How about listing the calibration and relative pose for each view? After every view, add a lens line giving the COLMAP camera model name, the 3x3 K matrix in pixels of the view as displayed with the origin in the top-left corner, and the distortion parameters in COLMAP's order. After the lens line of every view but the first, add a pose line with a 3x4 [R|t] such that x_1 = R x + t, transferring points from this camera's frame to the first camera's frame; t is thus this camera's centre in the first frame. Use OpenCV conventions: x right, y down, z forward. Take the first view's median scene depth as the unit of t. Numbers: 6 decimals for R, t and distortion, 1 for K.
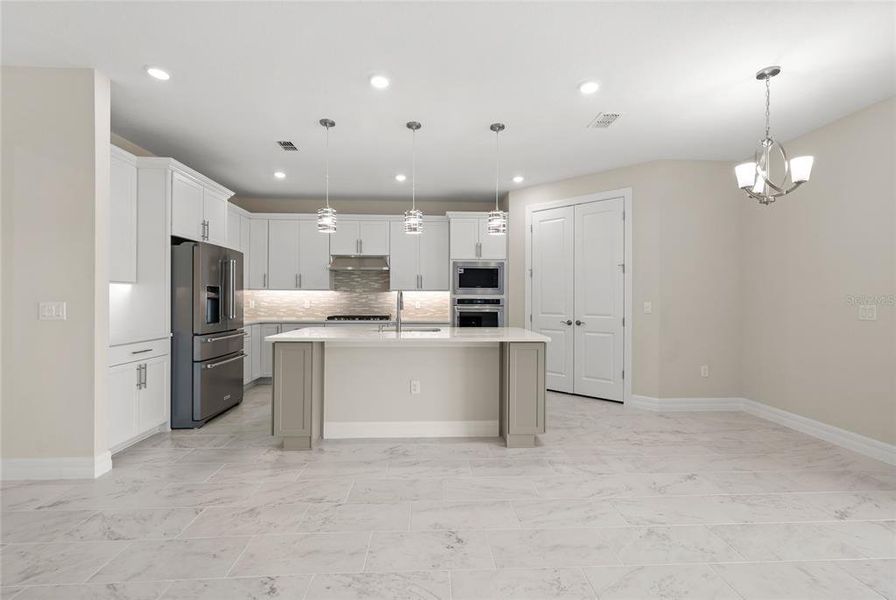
lens RADIAL K [[387.1, 0, 447.1], [0, 387.1, 301.6], [0, 0, 1]] dist [0.003814, 0.000514]
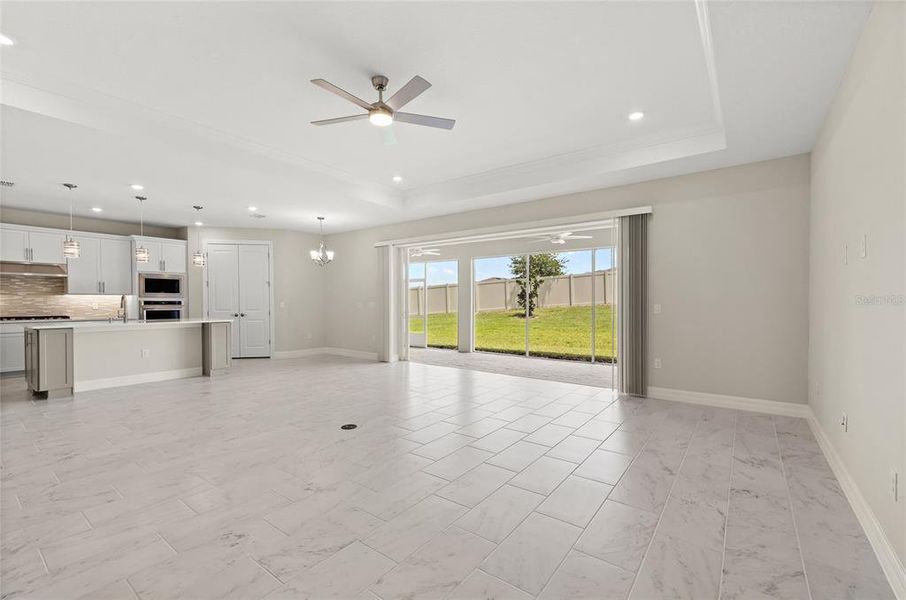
lens RADIAL K [[391.5, 0, 457.5], [0, 391.5, 310.9], [0, 0, 1]] dist [0.008716, 0.000331]
pose [[0.638296, -0.022286, 0.769469, -0.330223], [0.009800, 0.999735, 0.020826, 0.009640], [-0.769729, -0.005752, 0.638345, -0.708970]]
